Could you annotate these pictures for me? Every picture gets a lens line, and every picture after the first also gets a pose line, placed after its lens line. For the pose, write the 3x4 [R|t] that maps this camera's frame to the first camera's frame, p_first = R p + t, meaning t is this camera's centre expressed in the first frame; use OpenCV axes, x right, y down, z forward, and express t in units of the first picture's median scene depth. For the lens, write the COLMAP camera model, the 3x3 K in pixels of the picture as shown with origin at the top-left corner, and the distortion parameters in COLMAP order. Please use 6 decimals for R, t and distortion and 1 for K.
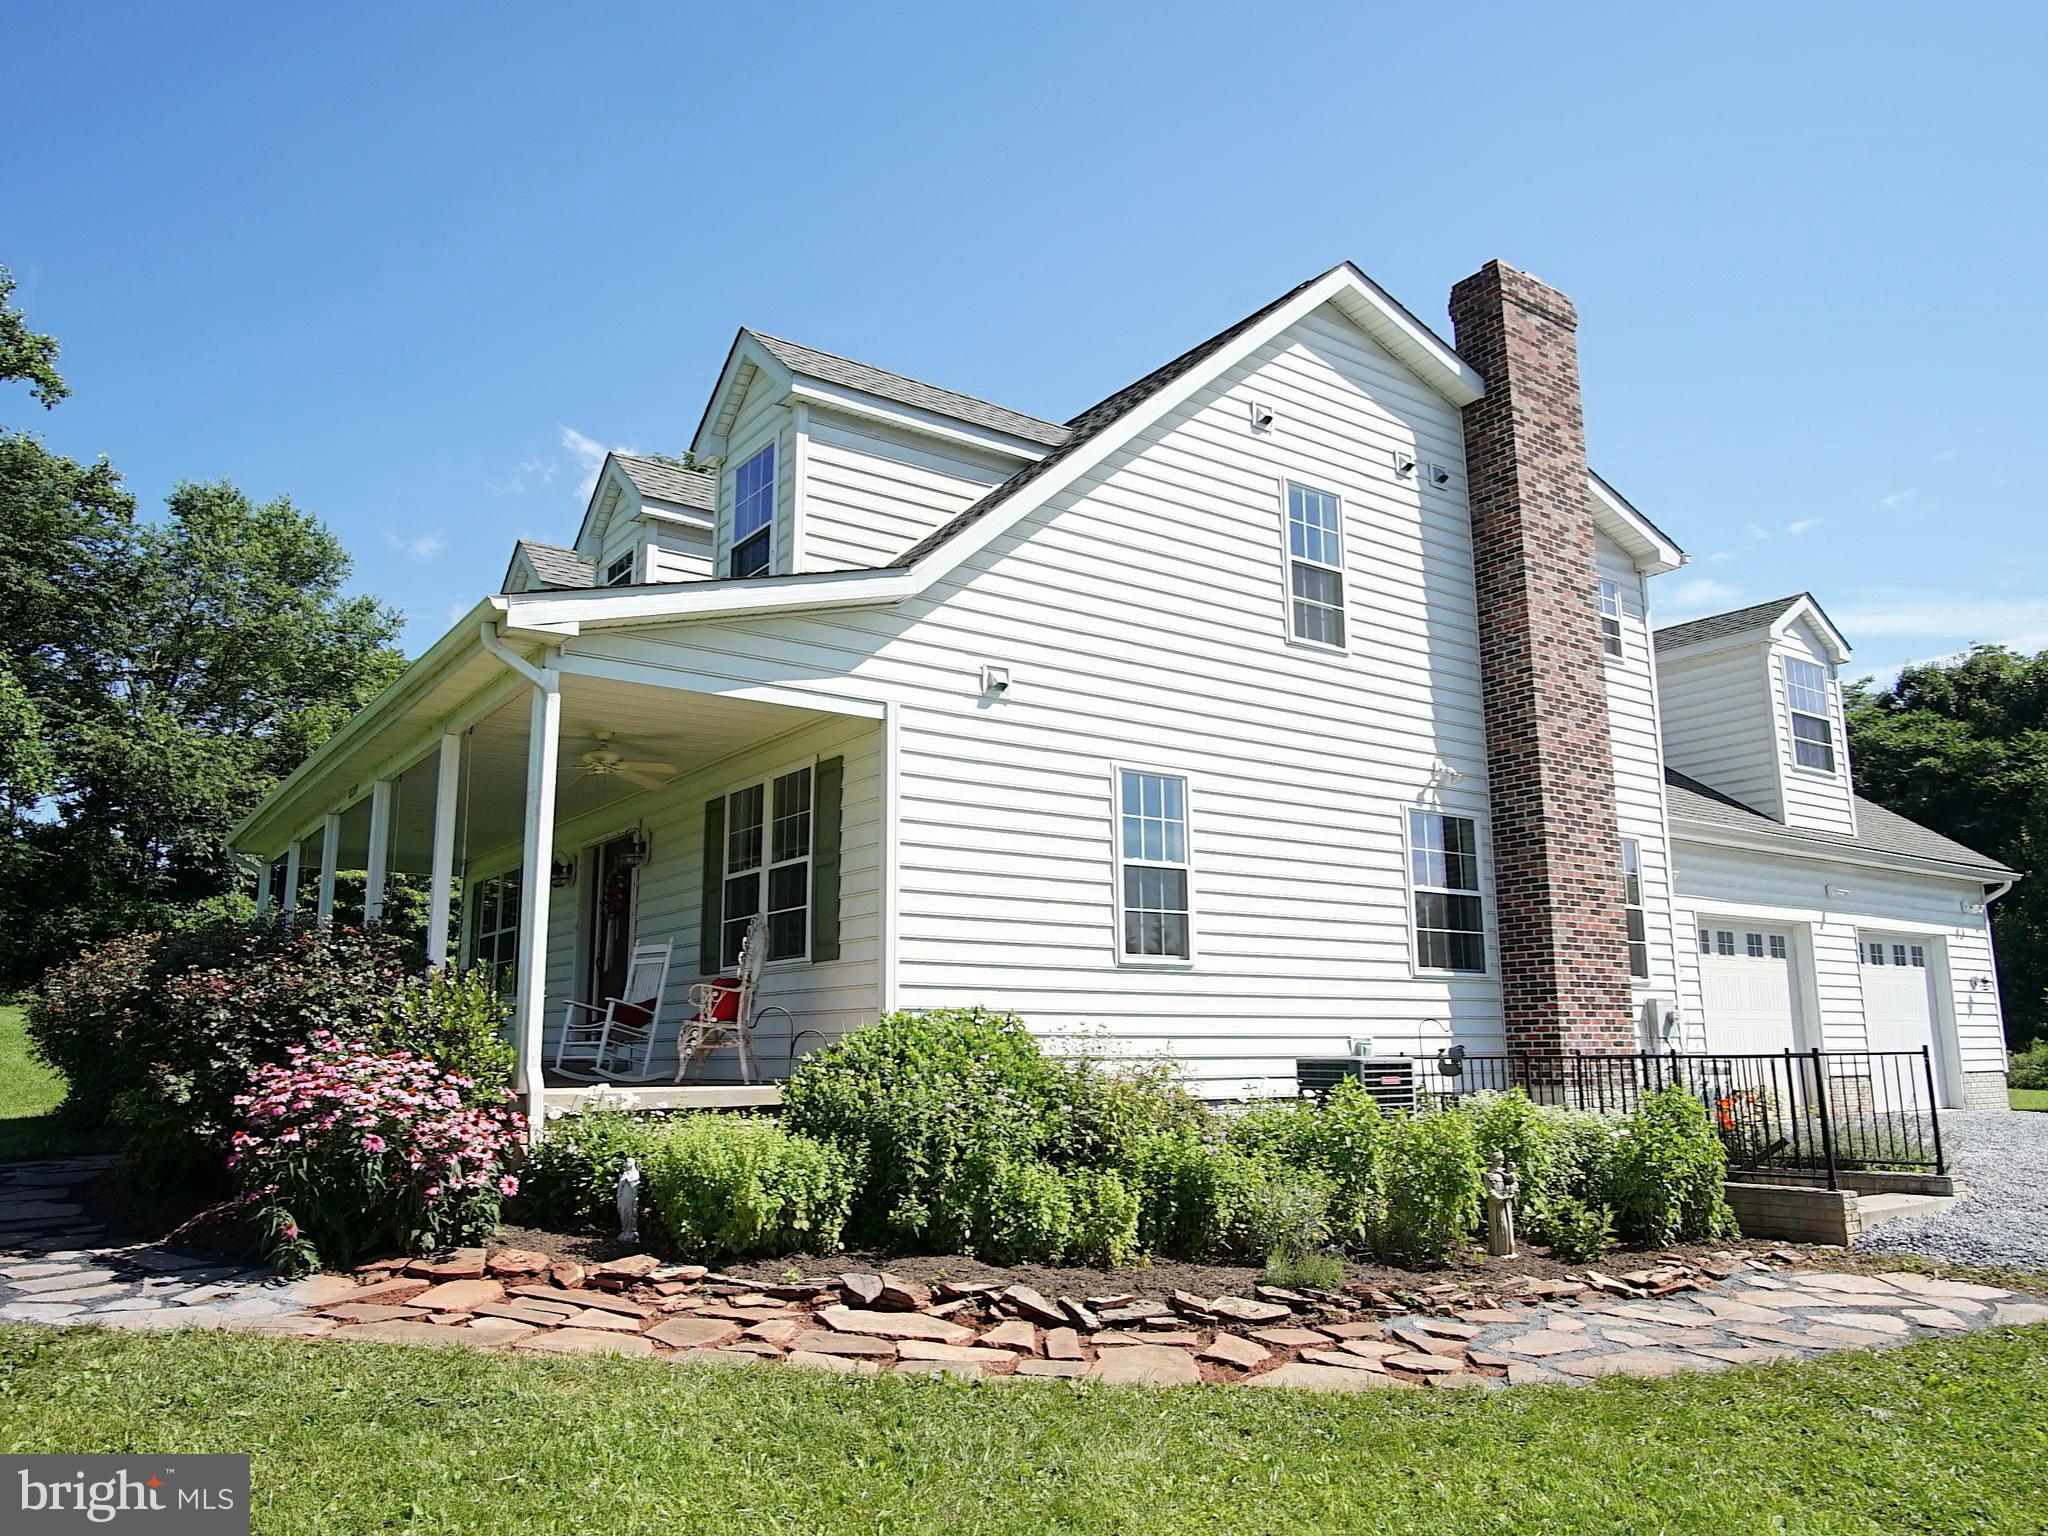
lens RADIAL K [[1459.4, 0, 1023.0], [0, 1459.4, 765.5], [0, 0, 1]] dist [-0.039023, 0.018861]
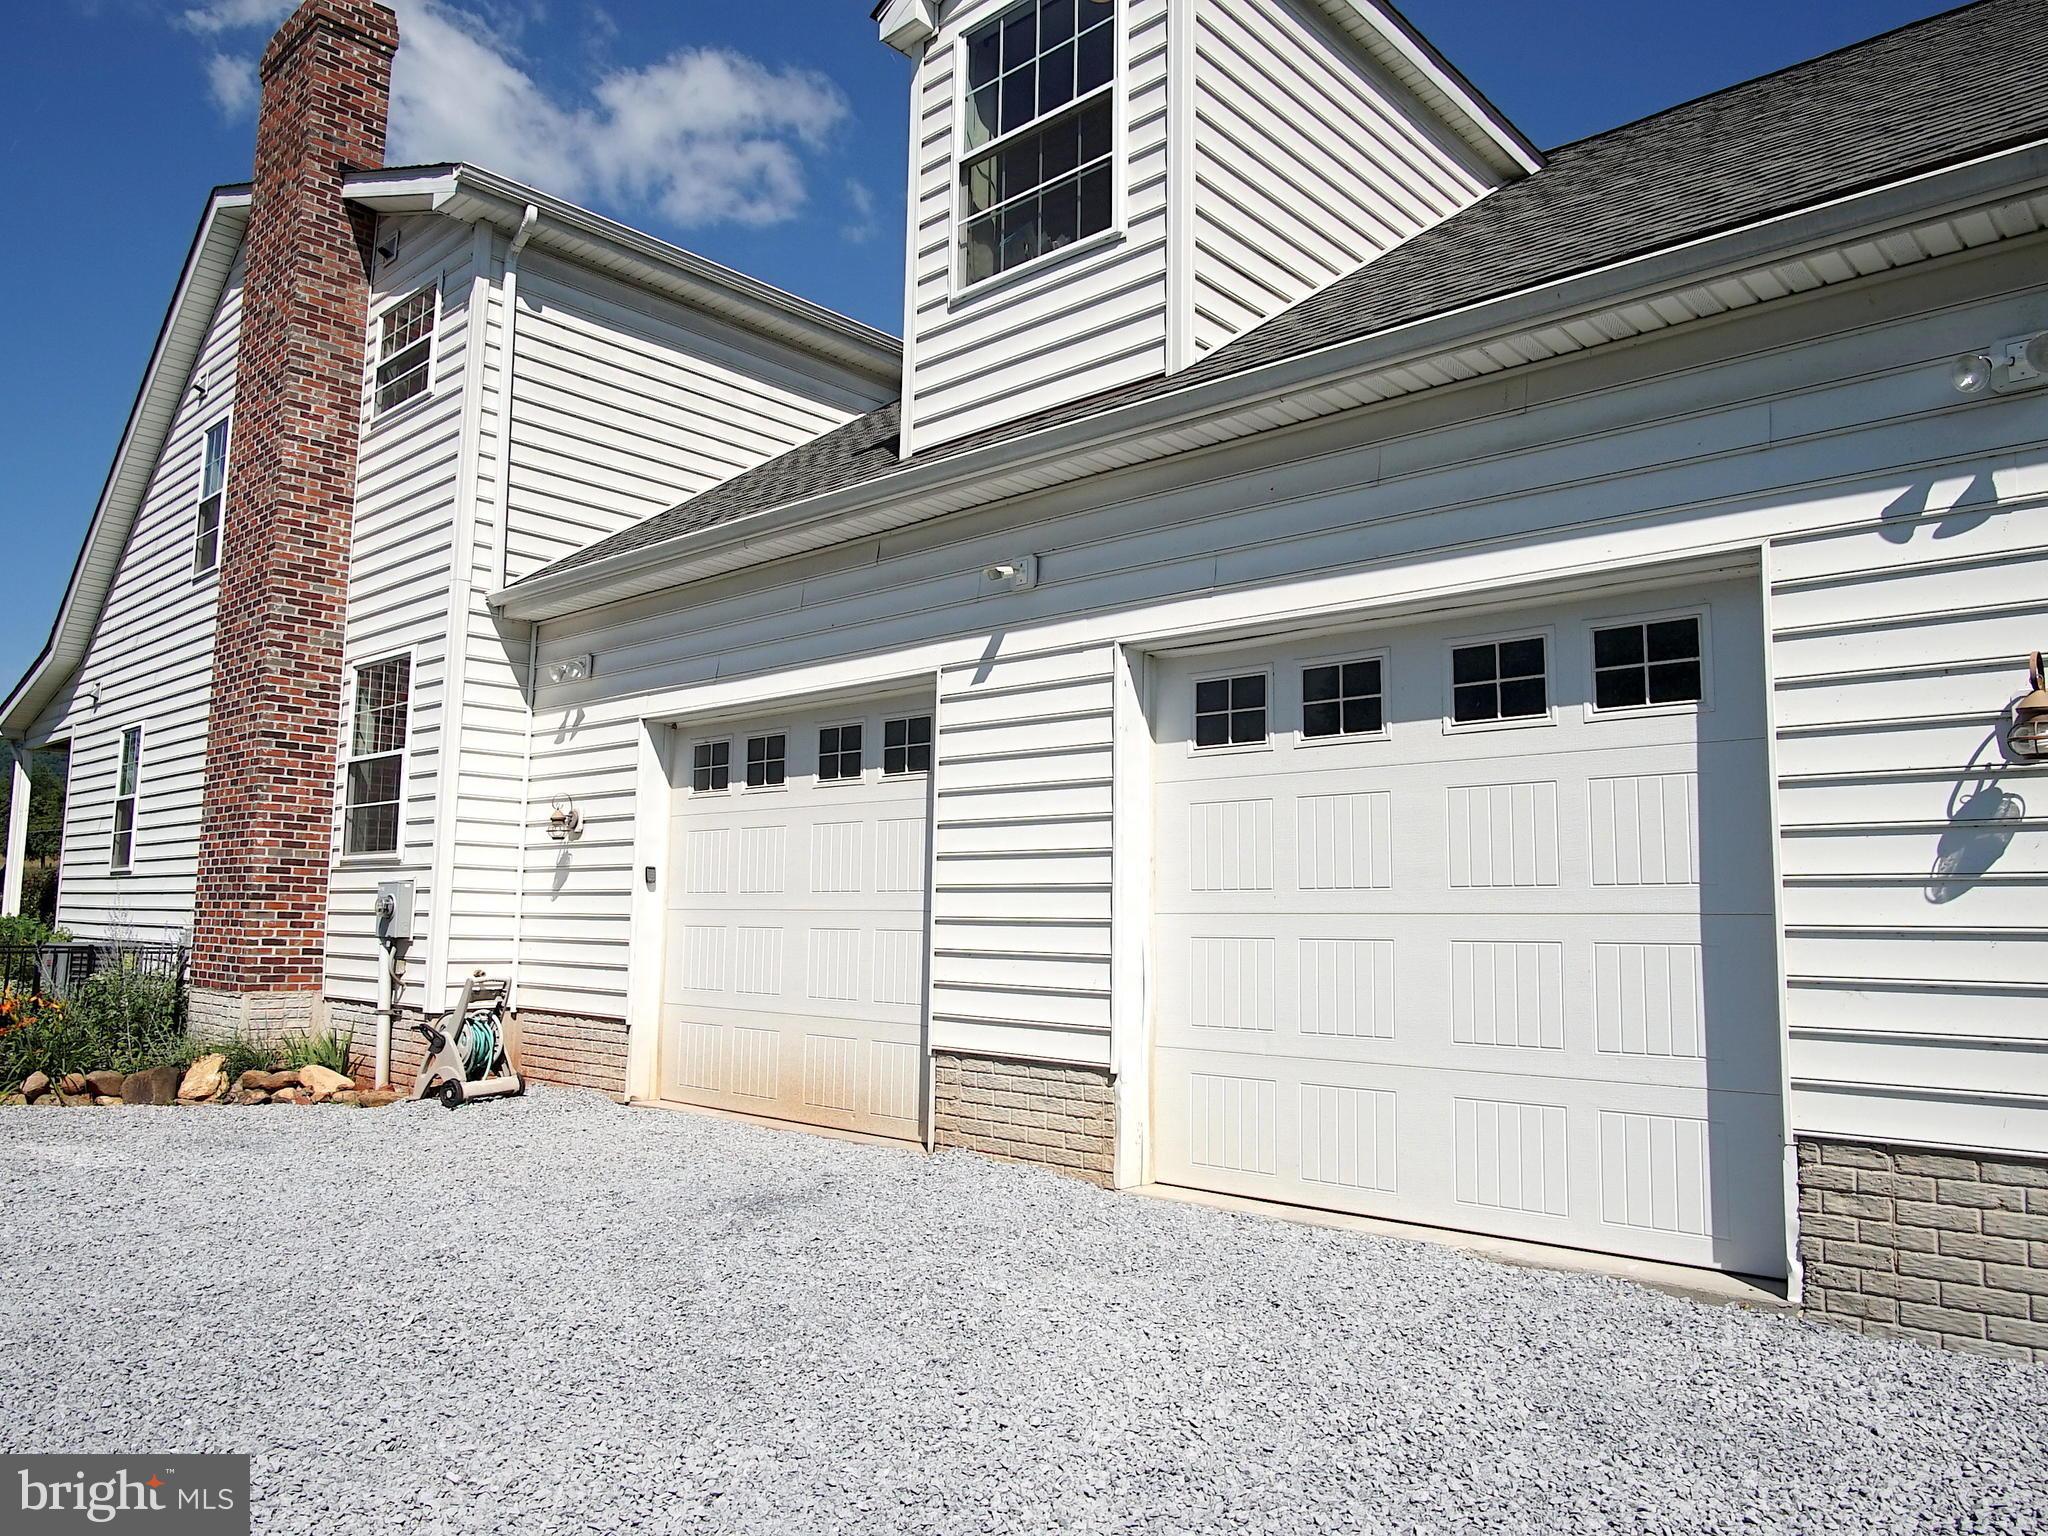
lens RADIAL K [[1459.4, 0, 1023.0], [0, 1459.4, 769.7], [0, 0, 1]] dist [-0.039023, 0.018861]
pose [[0.198323, -0.100824, -0.974937, 1.155990], [0.171329, 0.982947, -0.066801, 0.203634], [0.965046, -0.153787, 0.212215, 1.137138]]
